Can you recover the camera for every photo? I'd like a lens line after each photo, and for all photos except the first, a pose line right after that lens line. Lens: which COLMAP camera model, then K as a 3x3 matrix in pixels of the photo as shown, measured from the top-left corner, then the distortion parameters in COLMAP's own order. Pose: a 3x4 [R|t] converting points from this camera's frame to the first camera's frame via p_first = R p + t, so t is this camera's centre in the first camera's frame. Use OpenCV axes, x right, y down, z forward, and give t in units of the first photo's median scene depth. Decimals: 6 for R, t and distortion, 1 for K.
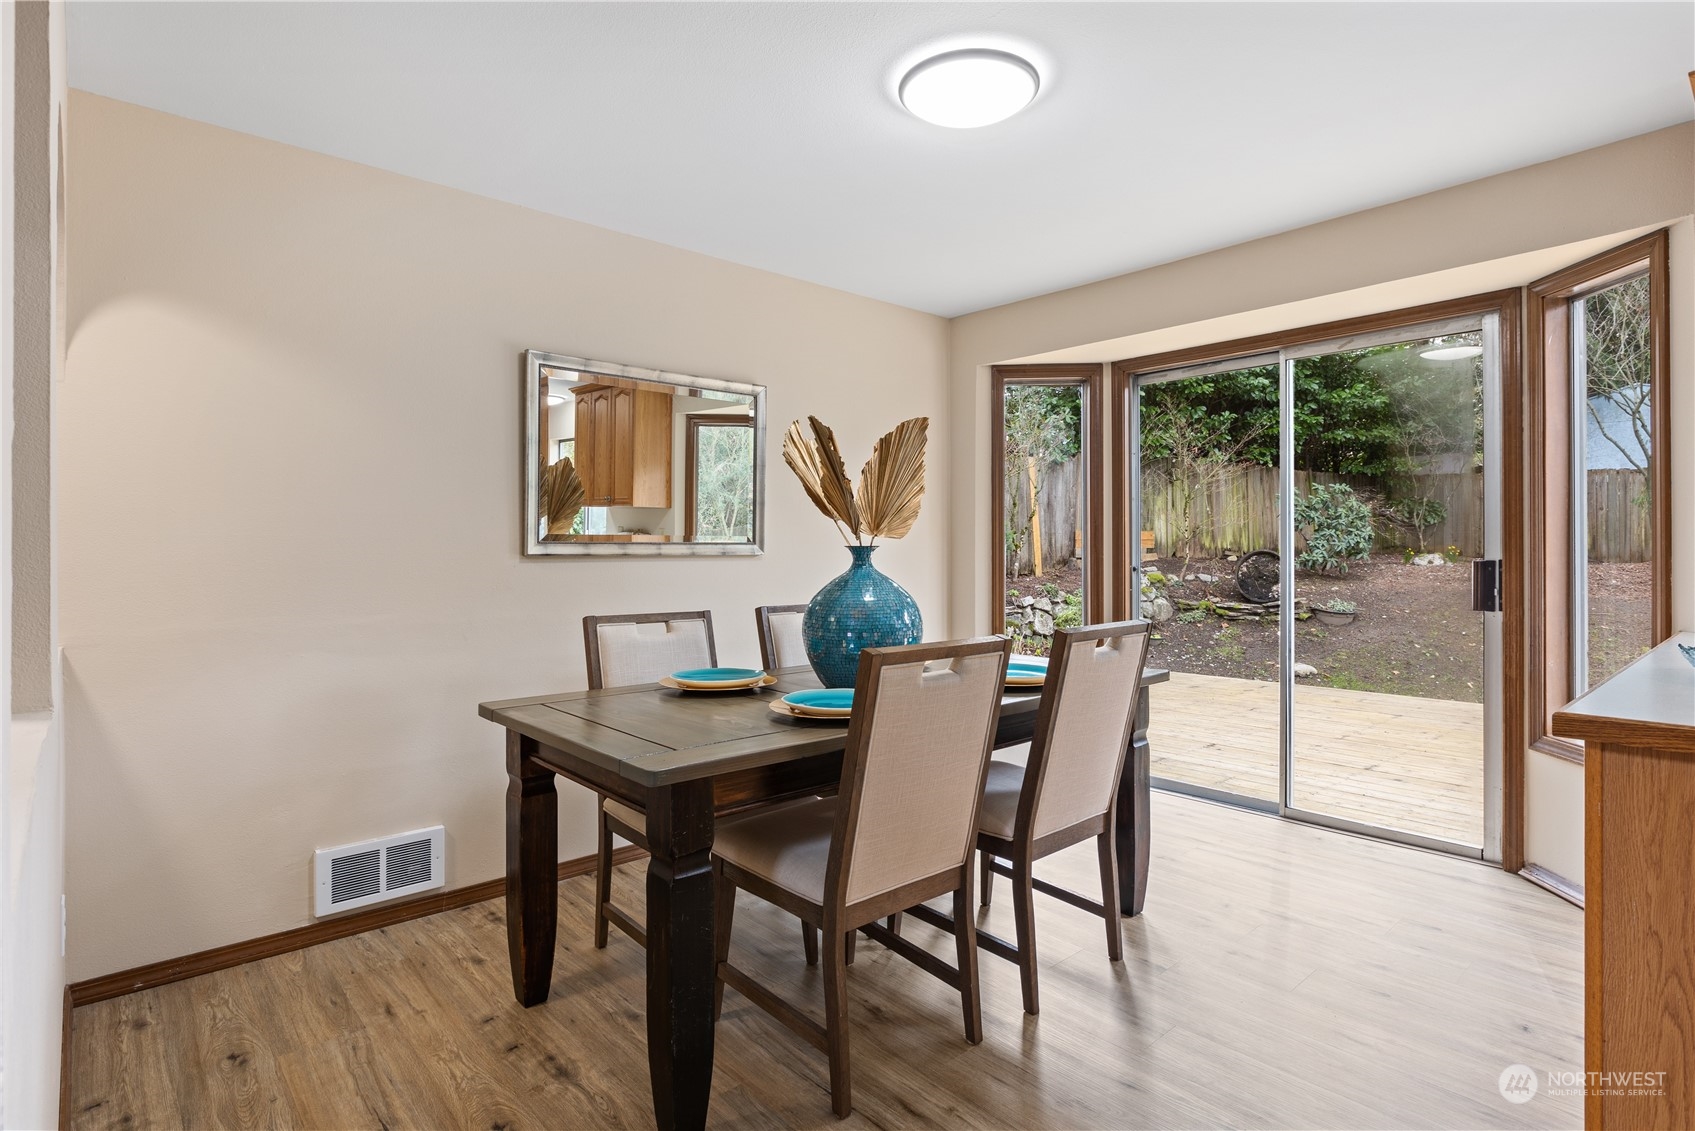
lens RADIAL K [[869.6, 0, 849.5], [0, 869.6, 551.4], [0, 0, 1]] dist [-0.001028, -0.000072]
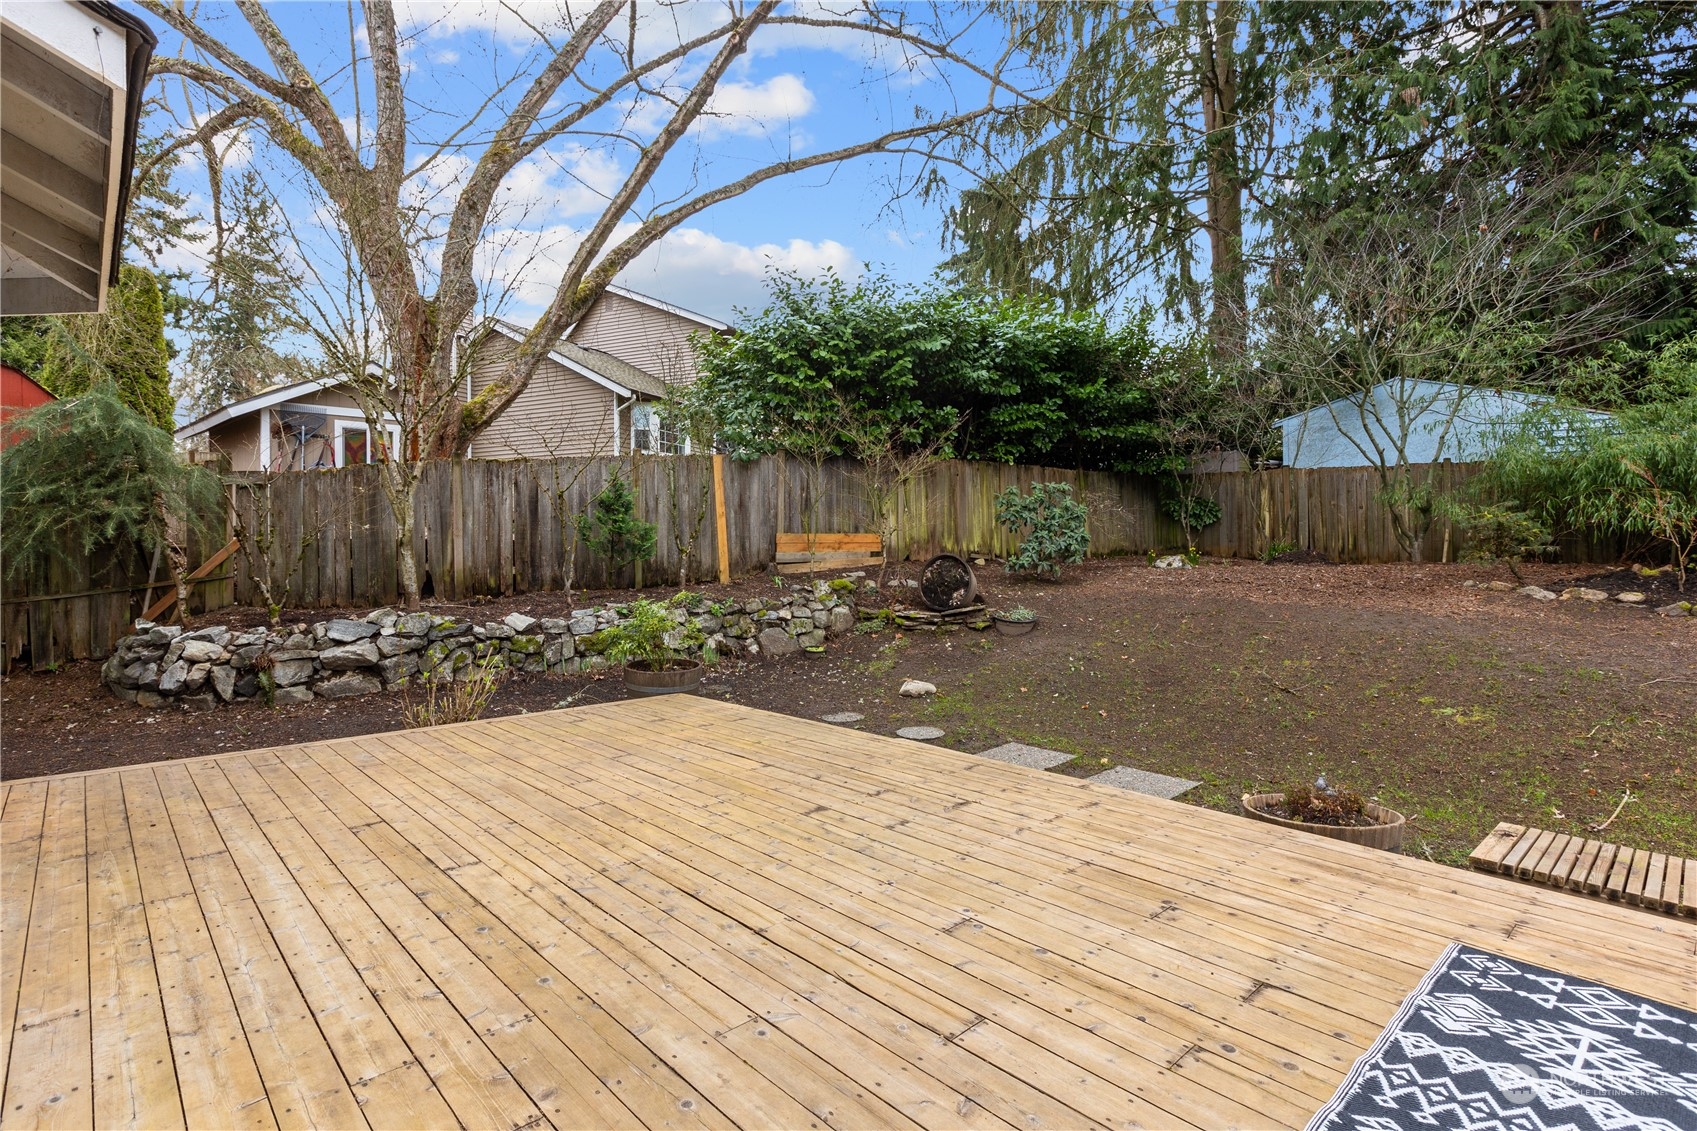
lens RADIAL K [[842.7, 0, 853.0], [0, 842.7, 558.8], [0, 0, 1]] dist [-0.000746, 0.001034]
pose [[0.999569, -0.006176, 0.028707, 0.357778], [0.005947, 0.999950, 0.008049, -0.004235], [-0.028755, -0.007875, 0.999555, 0.107857]]
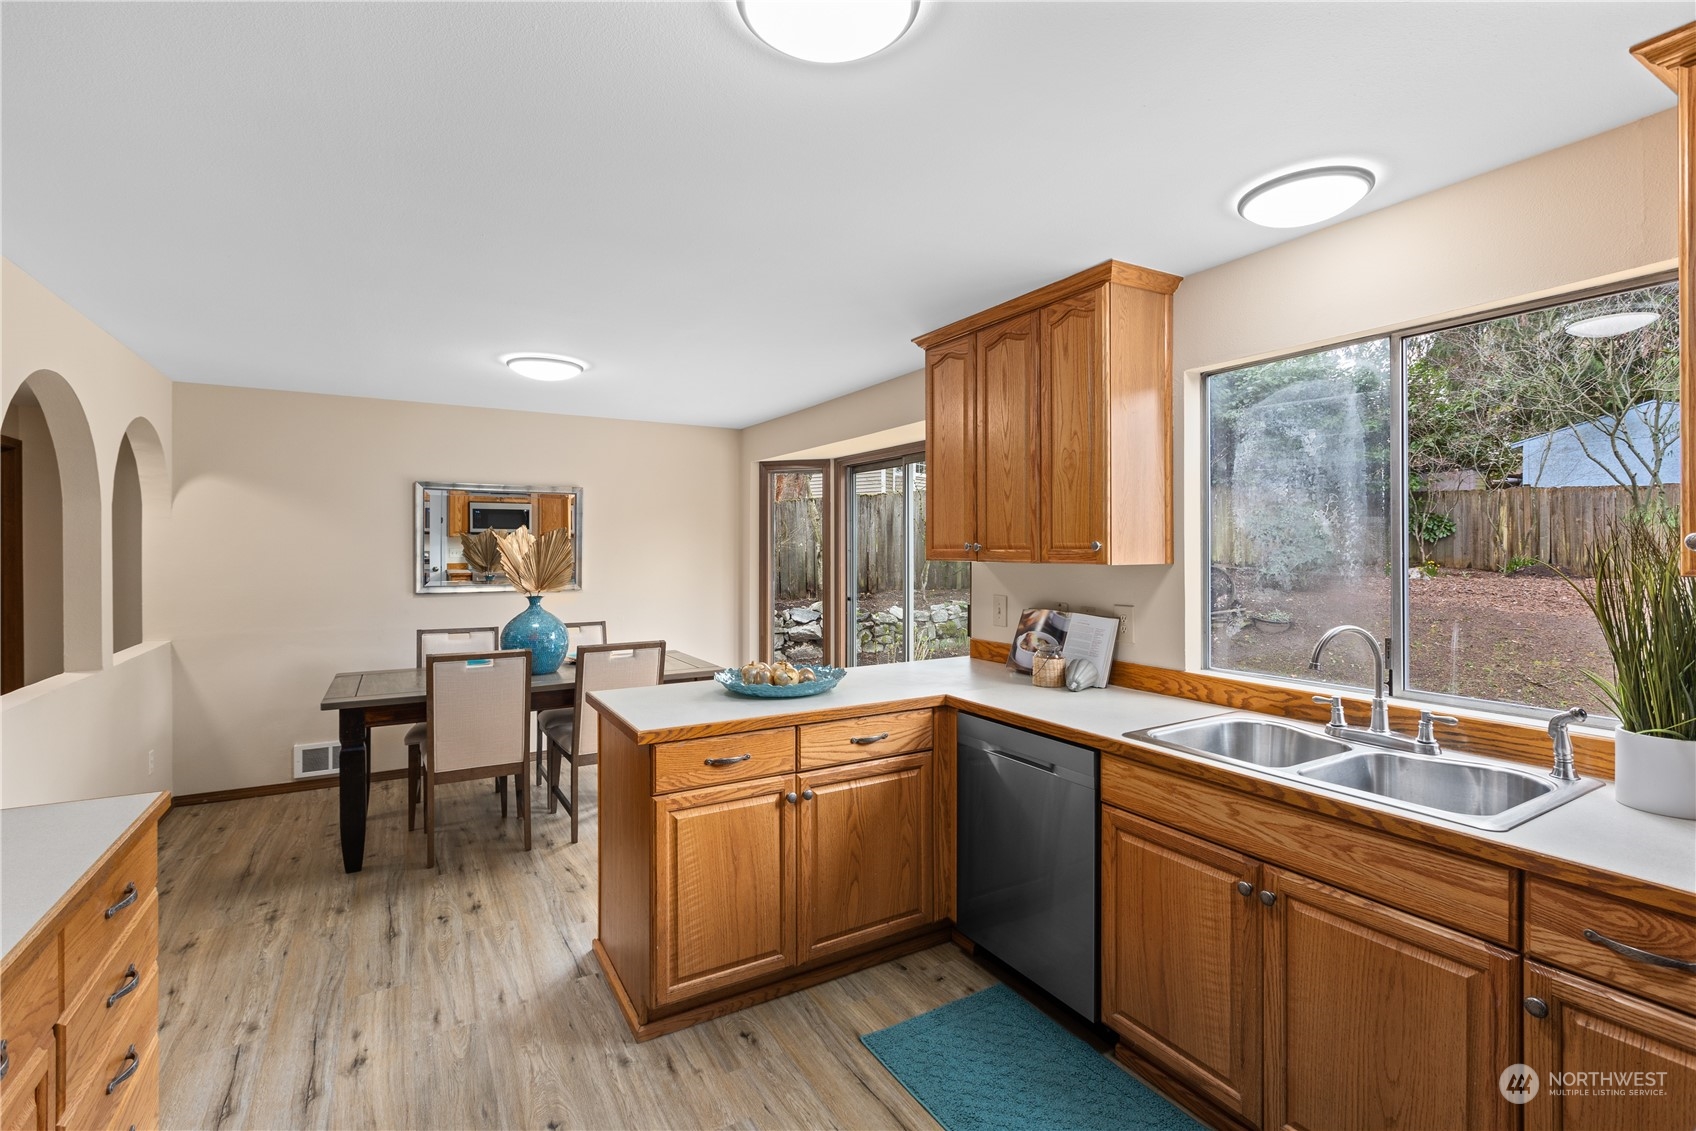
lens RADIAL K [[771.7, 0, 850.7], [0, 771.7, 564.3], [0, 0, 1]] dist [0.002881, -0.002270]
pose [[0.980072, 0.005533, -0.198564, 0.213692], [-0.001867, 0.999824, 0.018645, -0.022698], [0.198632, -0.017903, 0.979911, -0.102412]]
